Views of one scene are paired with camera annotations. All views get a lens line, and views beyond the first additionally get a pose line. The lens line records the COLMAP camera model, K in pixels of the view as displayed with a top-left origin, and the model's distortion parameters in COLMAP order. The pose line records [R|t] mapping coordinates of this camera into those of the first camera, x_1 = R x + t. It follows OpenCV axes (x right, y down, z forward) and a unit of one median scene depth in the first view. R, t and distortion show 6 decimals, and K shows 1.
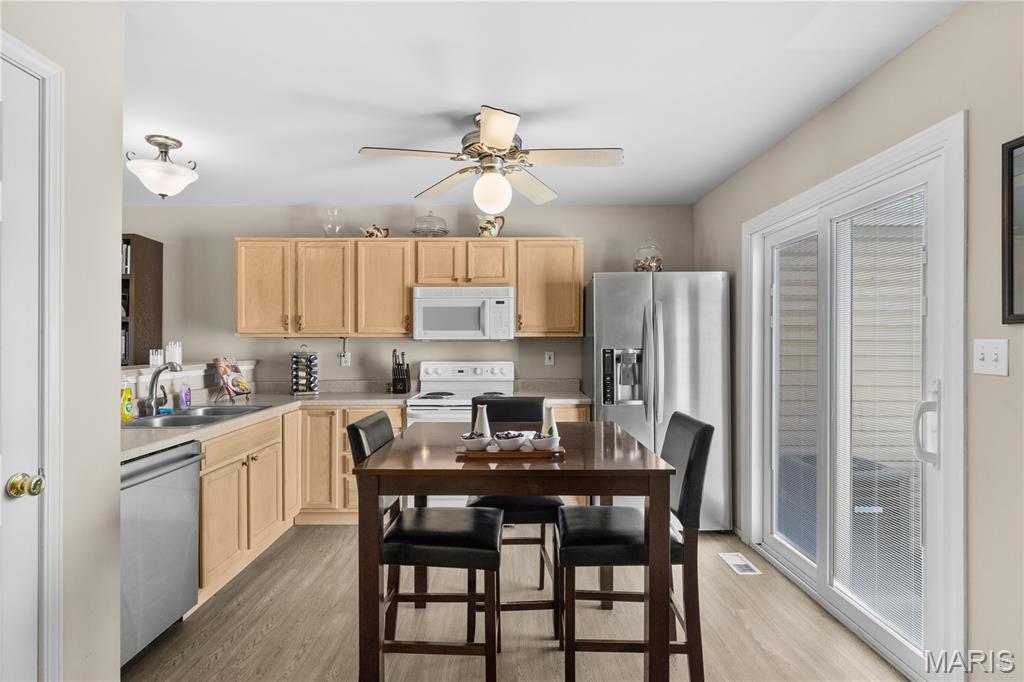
lens RADIAL K [[522.5, 0, 499.6], [0, 522.5, 361.3], [0, 0, 1]] dist [0.000014, -0.001602]
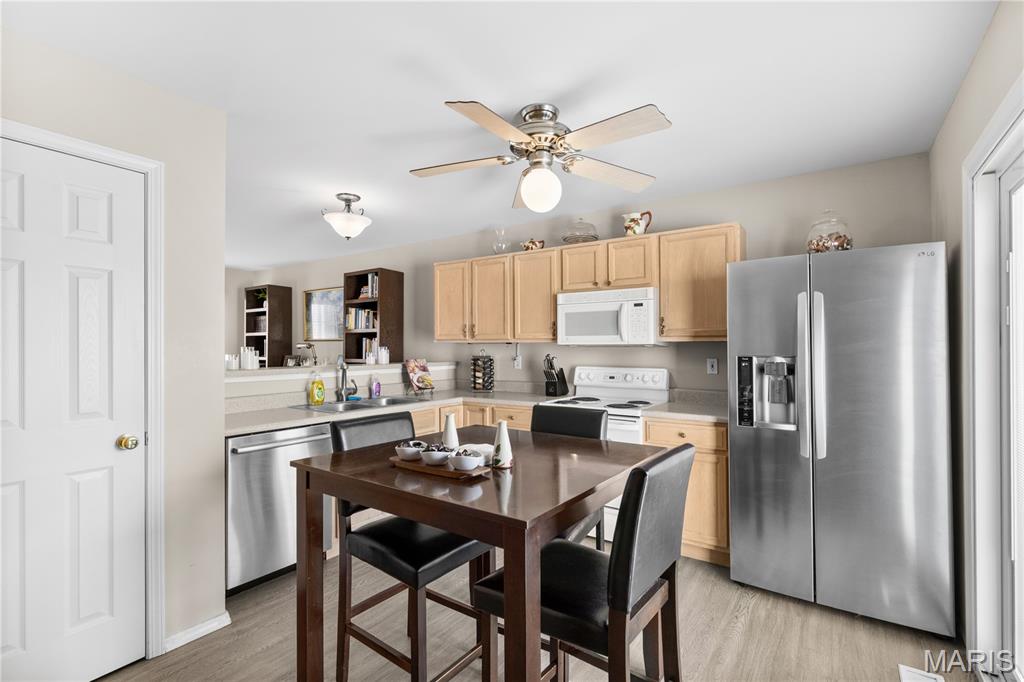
lens RADIAL K [[474.7, 0, 509.9], [0, 474.7, 356.9], [0, 0, 1]] dist [0.002721, -0.000576]
pose [[0.823051, 0.013228, -0.567813, 0.291183], [-0.022050, 0.999719, -0.008672, -0.007646], [0.567539, 0.019658, 0.823112, 0.176727]]
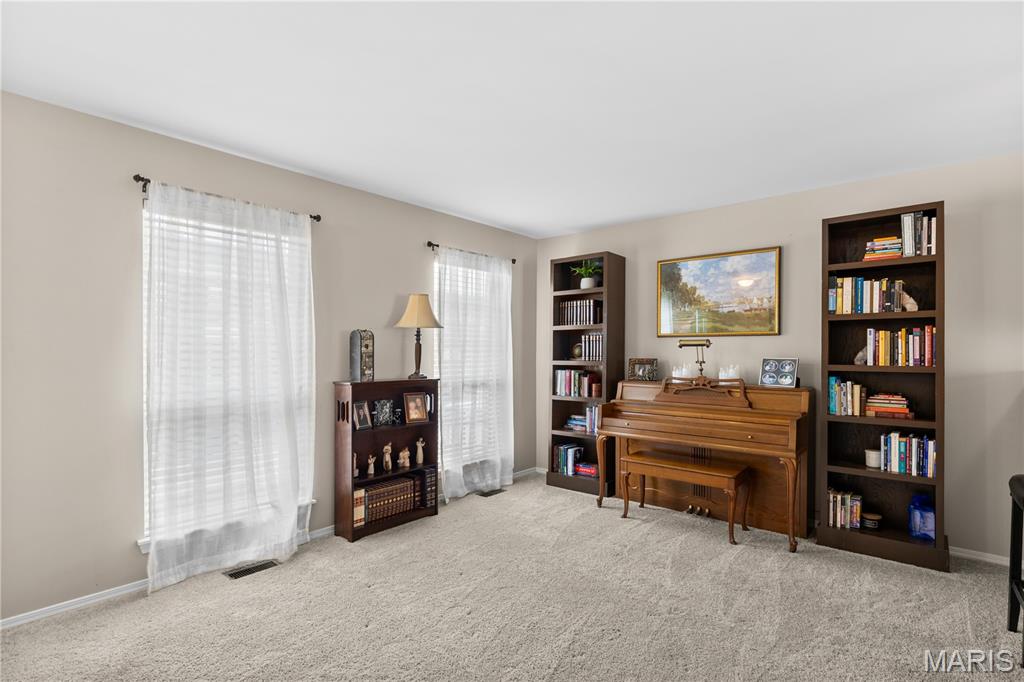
lens RADIAL K [[500.3, 0, 510.9], [0, 500.3, 357.0], [0, 0, 1]] dist [-0.000760, -0.001095]
pose [[0.761181, 0.010743, -0.648450, -0.710724], [-0.023027, 0.999680, -0.010469, 0.003621], [0.648130, 0.022901, 0.761185, 0.046285]]
